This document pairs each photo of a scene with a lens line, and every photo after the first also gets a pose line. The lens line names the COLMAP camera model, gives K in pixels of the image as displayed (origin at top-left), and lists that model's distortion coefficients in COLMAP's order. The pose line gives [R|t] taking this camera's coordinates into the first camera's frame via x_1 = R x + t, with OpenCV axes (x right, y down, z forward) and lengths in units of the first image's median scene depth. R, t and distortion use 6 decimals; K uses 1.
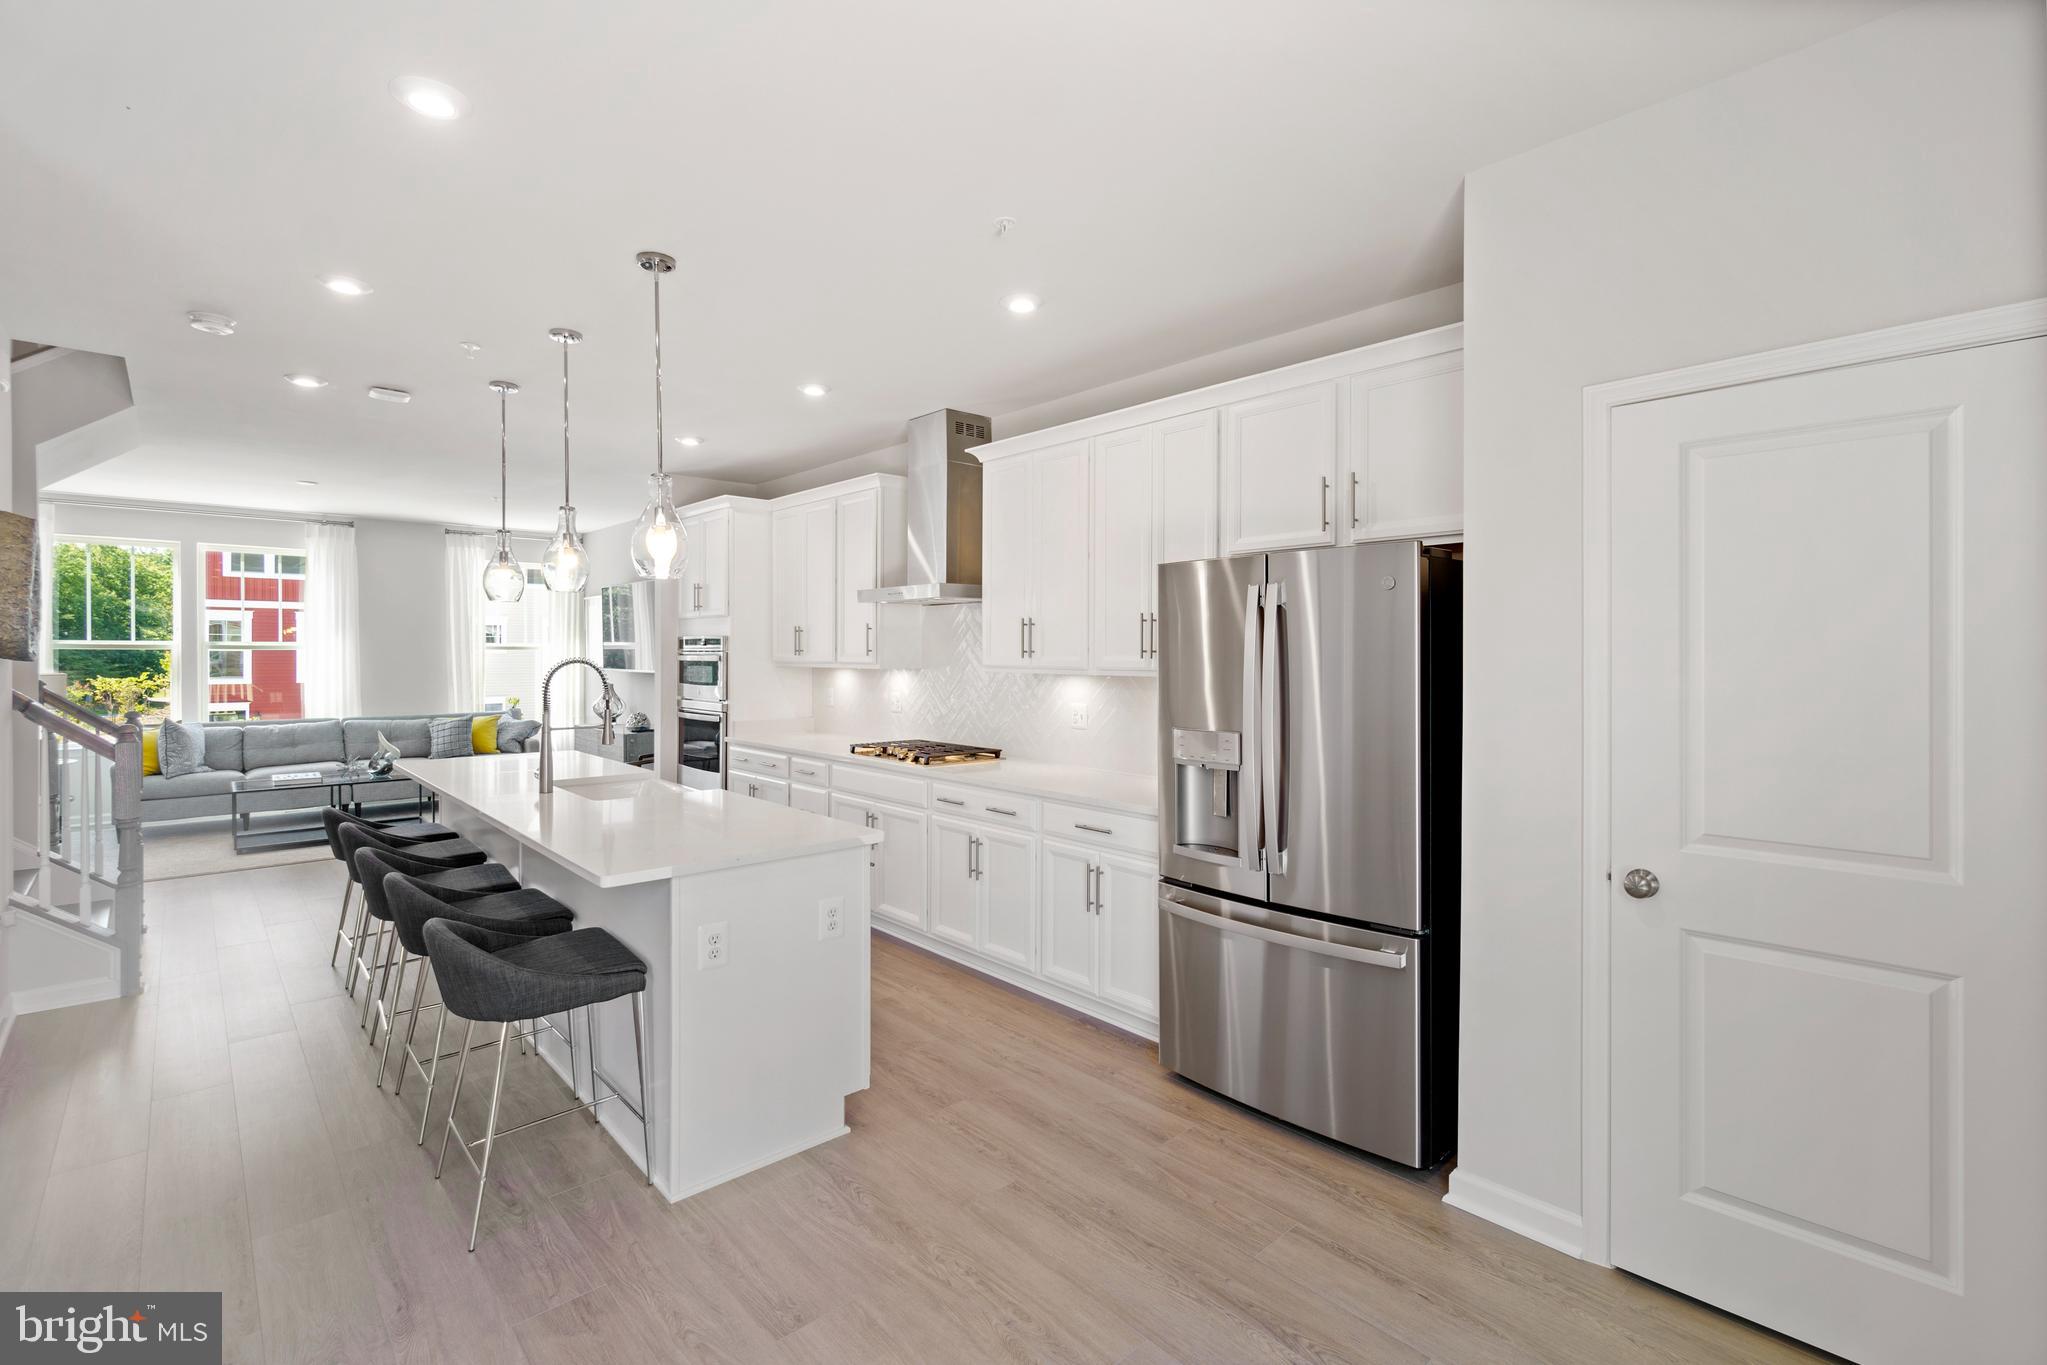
lens RADIAL K [[891.6, 0, 1024.4], [0, 891.6, 673.8], [0, 0, 1]] dist [-0.001508, -0.000208]
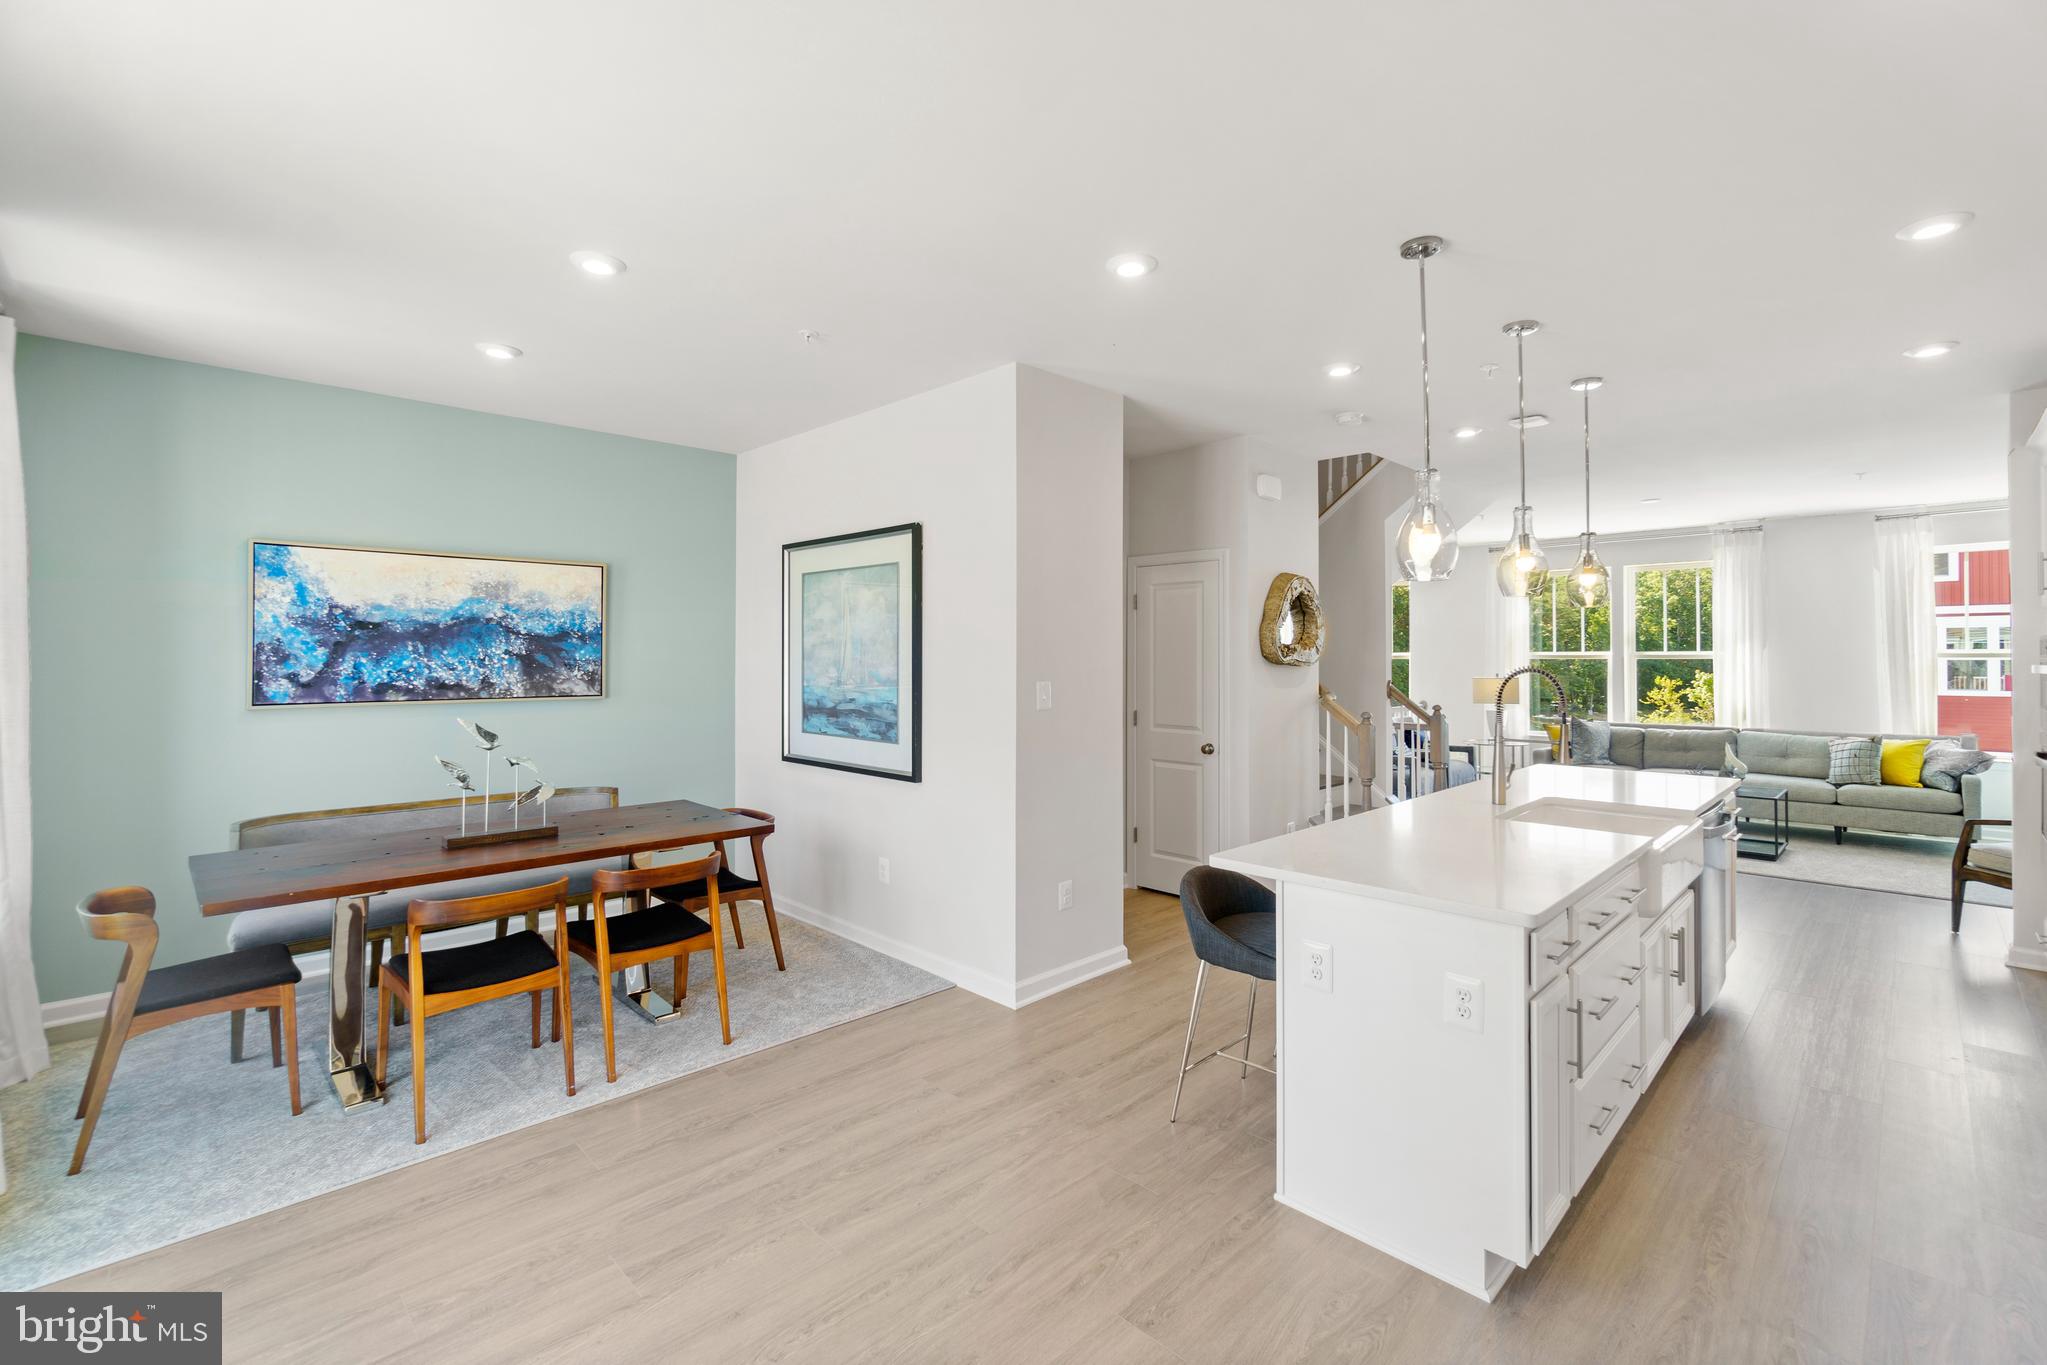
lens RADIAL K [[891.6, 0, 1050.8], [0, 891.6, 663.7], [0, 0, 1]] dist [-0.001508, -0.000208]
pose [[0.050609, -0.000324, -0.998718, 0.339192], [-0.021409, 0.999770, -0.001409, -0.007085], [0.998489, 0.021453, 0.050591, 0.375612]]
